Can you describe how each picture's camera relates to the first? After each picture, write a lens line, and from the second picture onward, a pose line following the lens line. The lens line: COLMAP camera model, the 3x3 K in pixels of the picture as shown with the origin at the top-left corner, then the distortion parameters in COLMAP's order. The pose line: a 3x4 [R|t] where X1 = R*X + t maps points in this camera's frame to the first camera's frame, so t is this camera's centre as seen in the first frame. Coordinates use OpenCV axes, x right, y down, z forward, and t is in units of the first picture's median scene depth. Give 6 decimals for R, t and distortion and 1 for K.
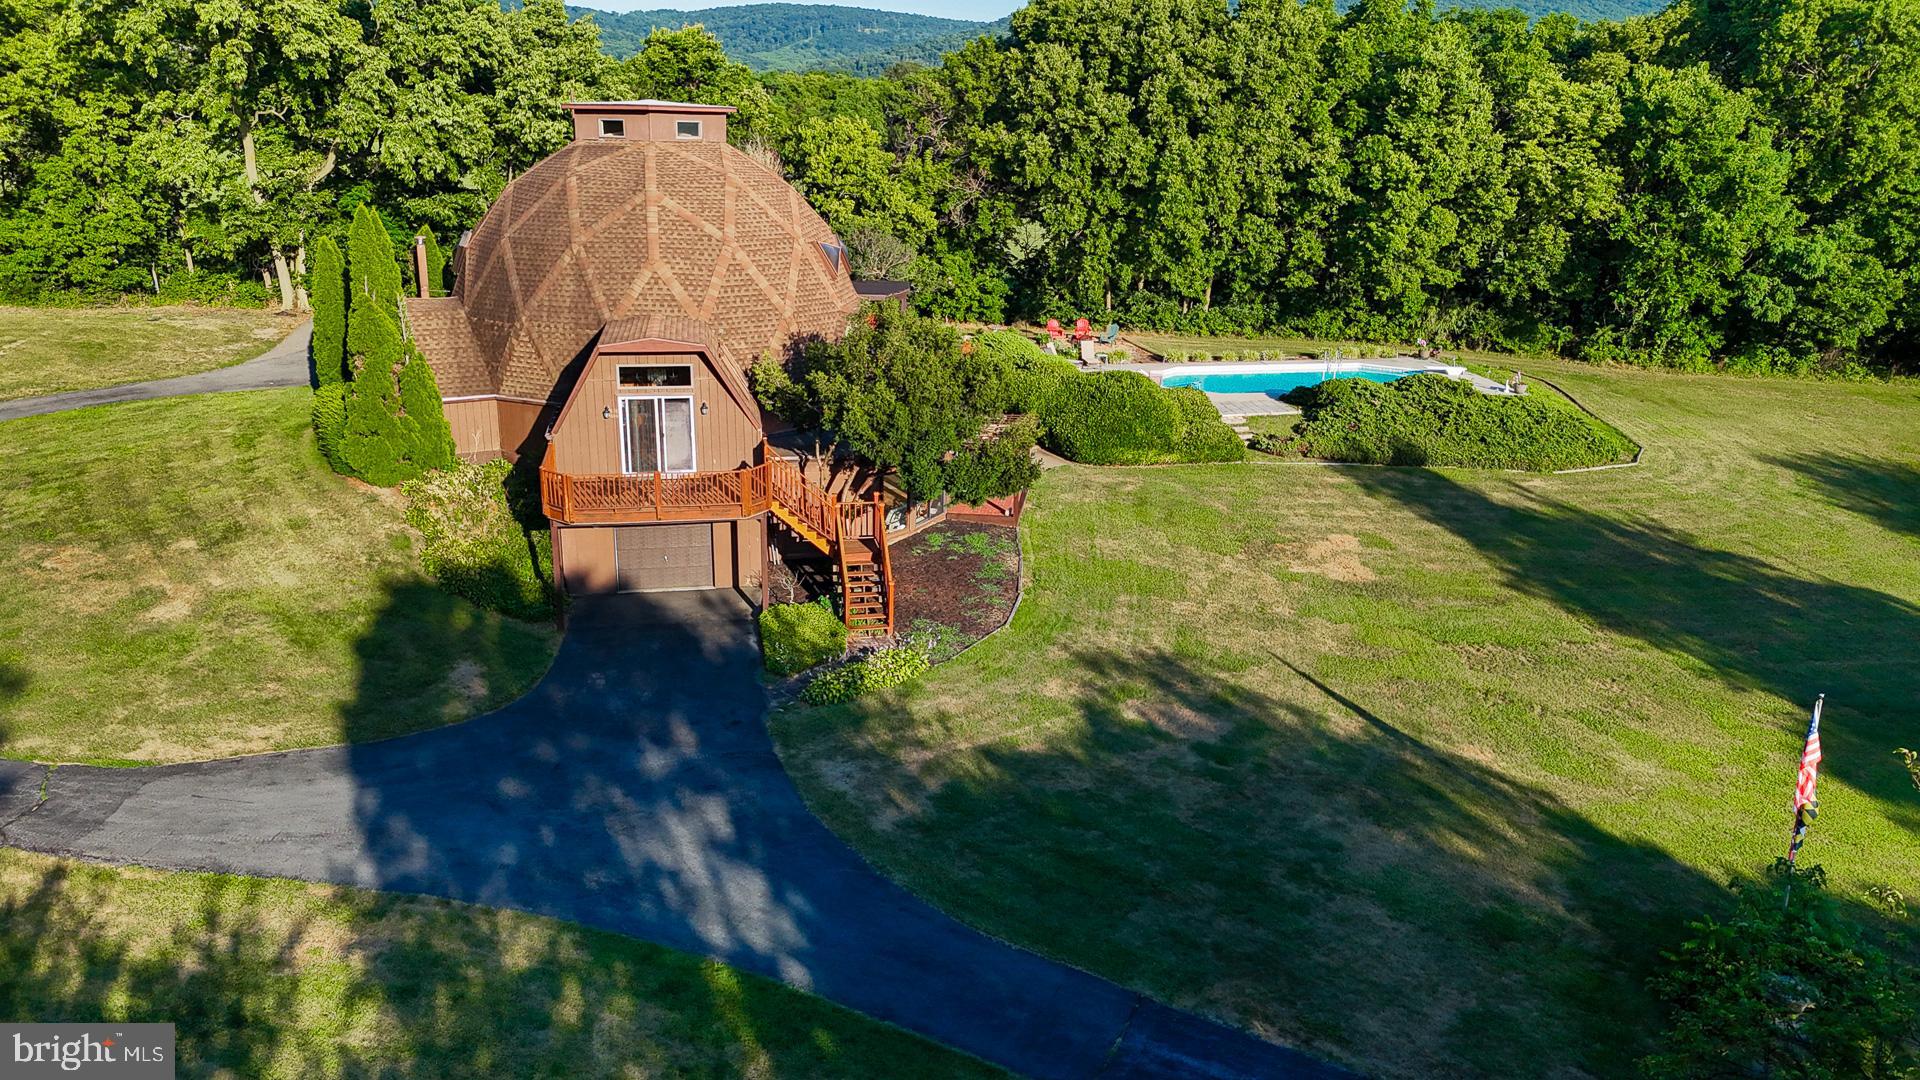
lens RADIAL K [[1427.0, 0, 962.8], [0, 1427.0, 532.6], [0, 0, 1]] dist [0.071649, -0.065687]
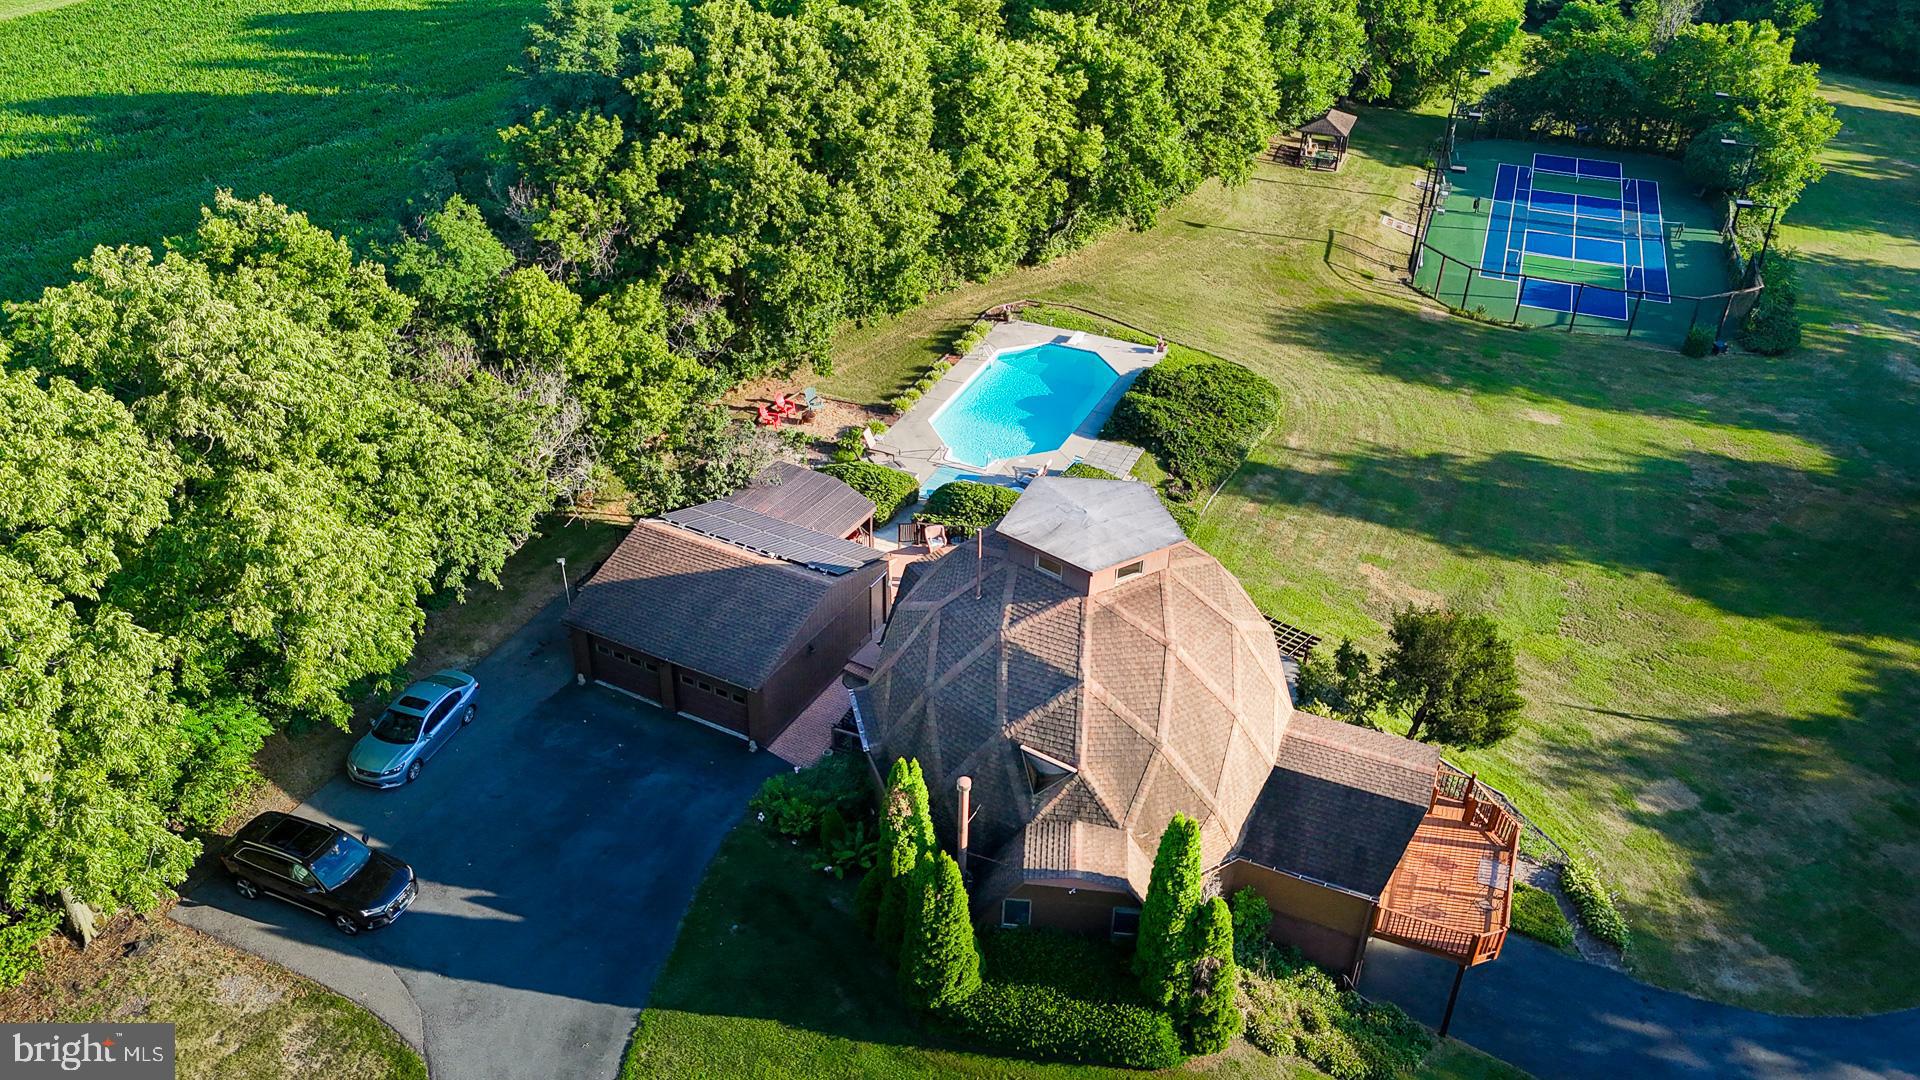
lens RADIAL K [[1427.0, 0, 976.1], [0, 1427.0, 541.2], [0, 0, 1]] dist [0.071649, -0.065687]
pose [[0.539301, -0.456271, 0.707793, -0.612626], [0.224543, 0.887981, 0.401337, -0.450449], [-0.811625, -0.057511, 0.581341, 0.367493]]
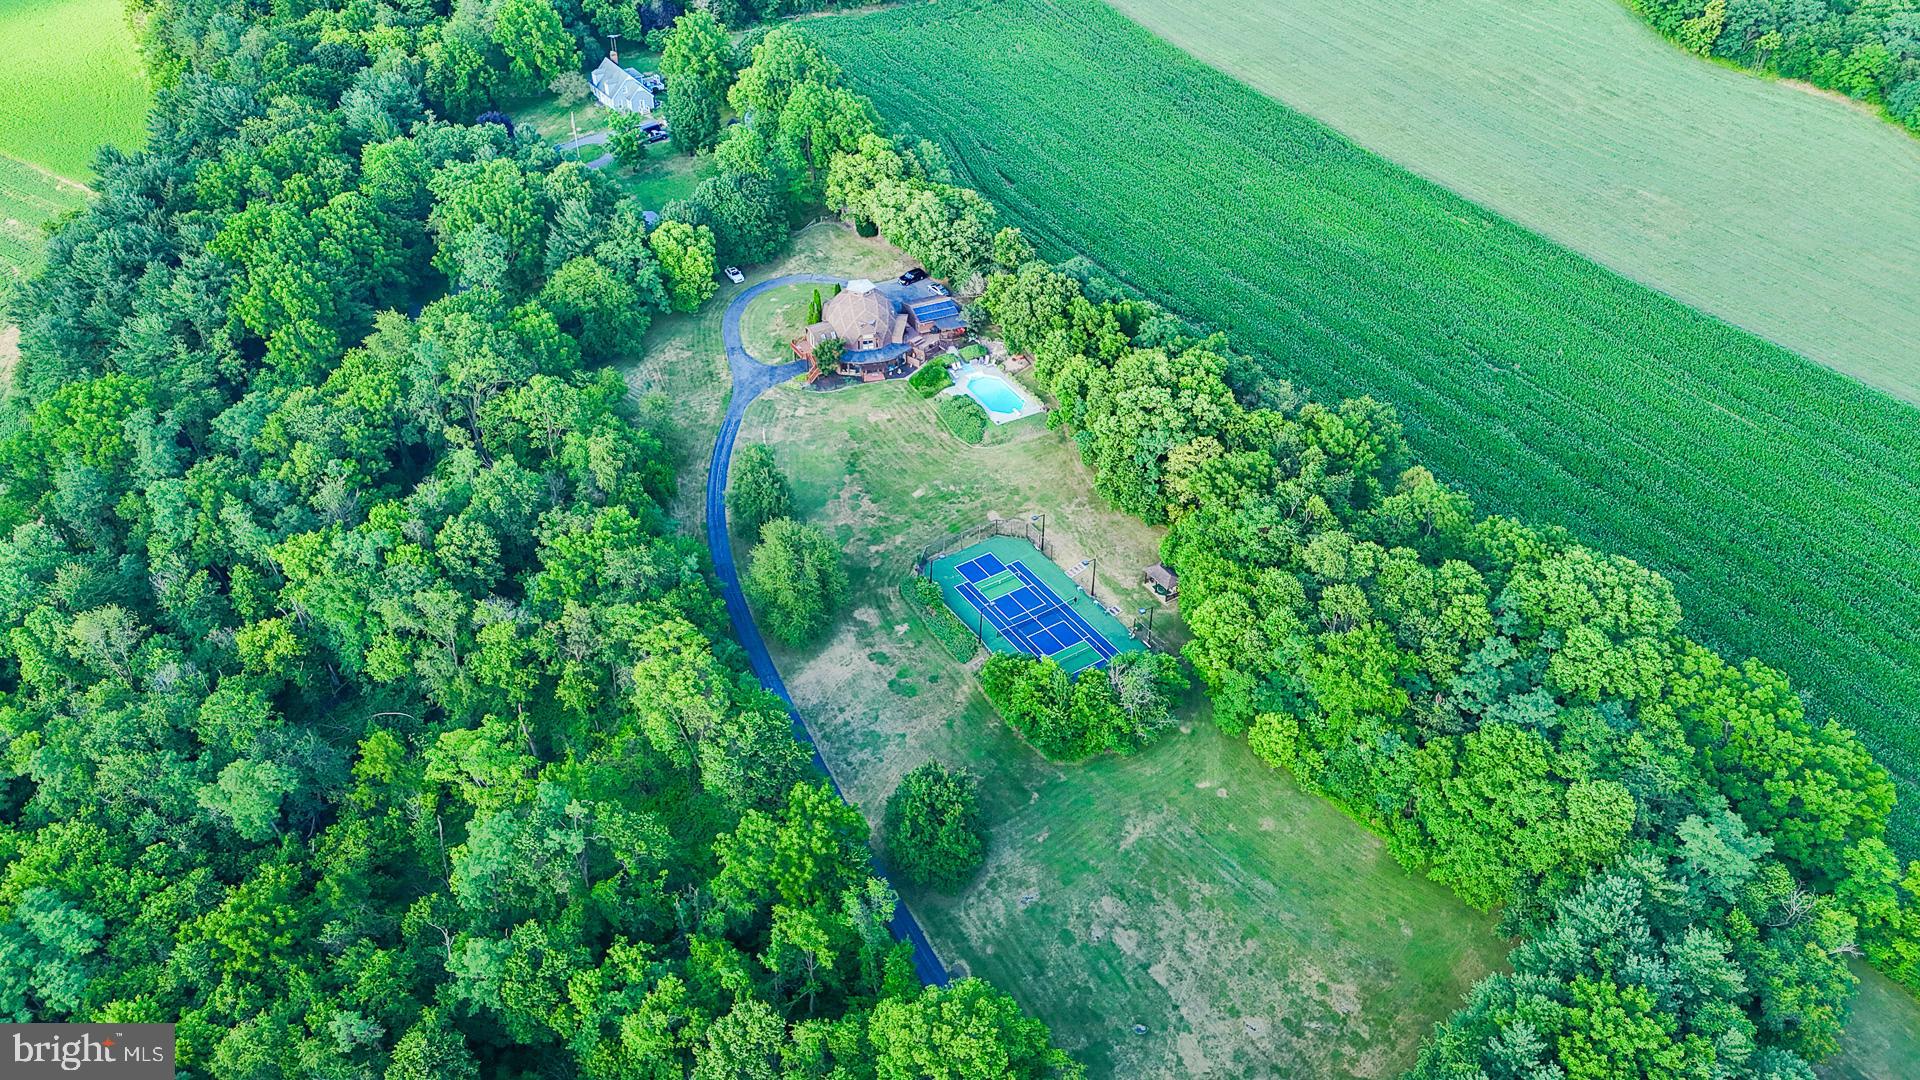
lens RADIAL K [[1427.0, 0, 967.8], [0, 1427.0, 559.3], [0, 0, 1]] dist [0.071649, -0.065687]
pose [[0.358496, 0.581531, -0.730276, 3.204838], [-0.276693, 0.813312, 0.511824, -1.657791], [0.891584, 0.018575, 0.452475, -0.789762]]
